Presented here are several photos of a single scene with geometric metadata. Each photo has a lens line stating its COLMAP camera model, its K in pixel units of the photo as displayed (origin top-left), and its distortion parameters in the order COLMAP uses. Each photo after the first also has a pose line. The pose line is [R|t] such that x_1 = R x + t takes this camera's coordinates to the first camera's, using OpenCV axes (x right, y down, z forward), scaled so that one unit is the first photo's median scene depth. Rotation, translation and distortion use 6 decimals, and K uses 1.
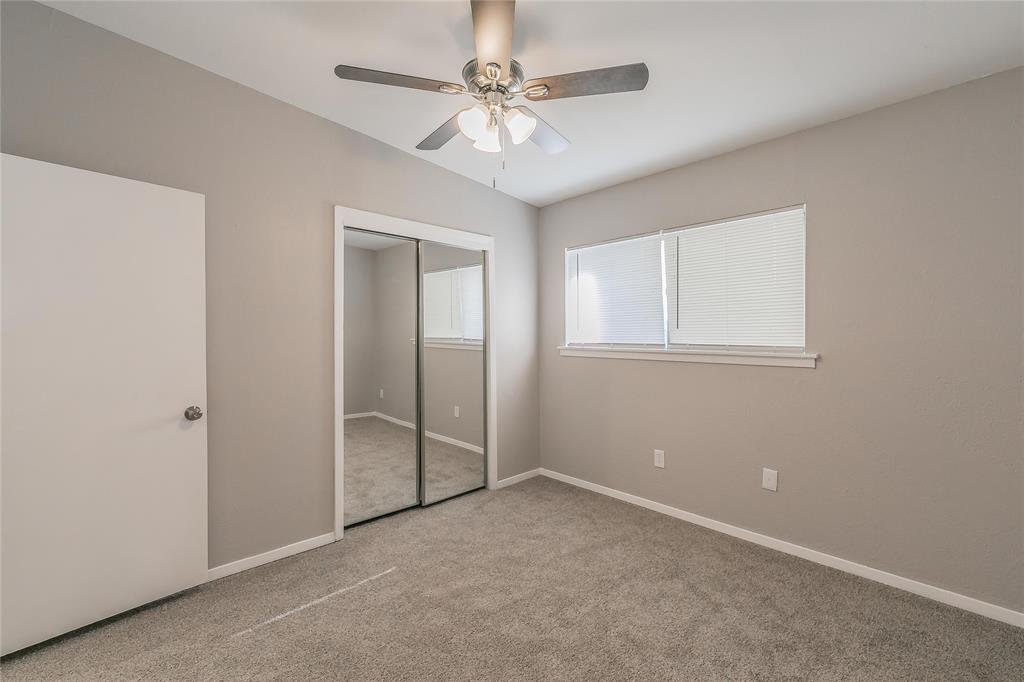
lens RADIAL K [[439.2, 0, 512.3], [0, 439.2, 337.1], [0, 0, 1]] dist [-0.000930, -0.000349]
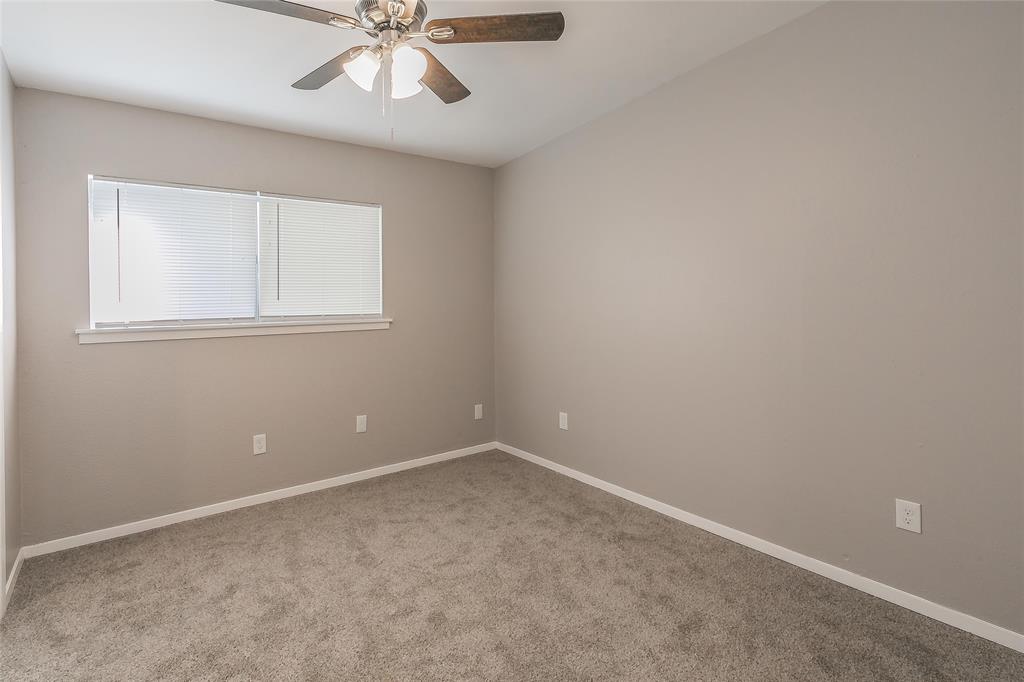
lens RADIAL K [[434.1, 0, 511.1], [0, 434.1, 303.2], [0, 0, 1]] dist [-0.000622, -0.000221]
pose [[0.150382, -0.007988, 0.988596, -0.498227], [0.020179, 0.999784, 0.005009, -0.007364], [-0.988422, 0.019196, 0.150510, 0.373176]]
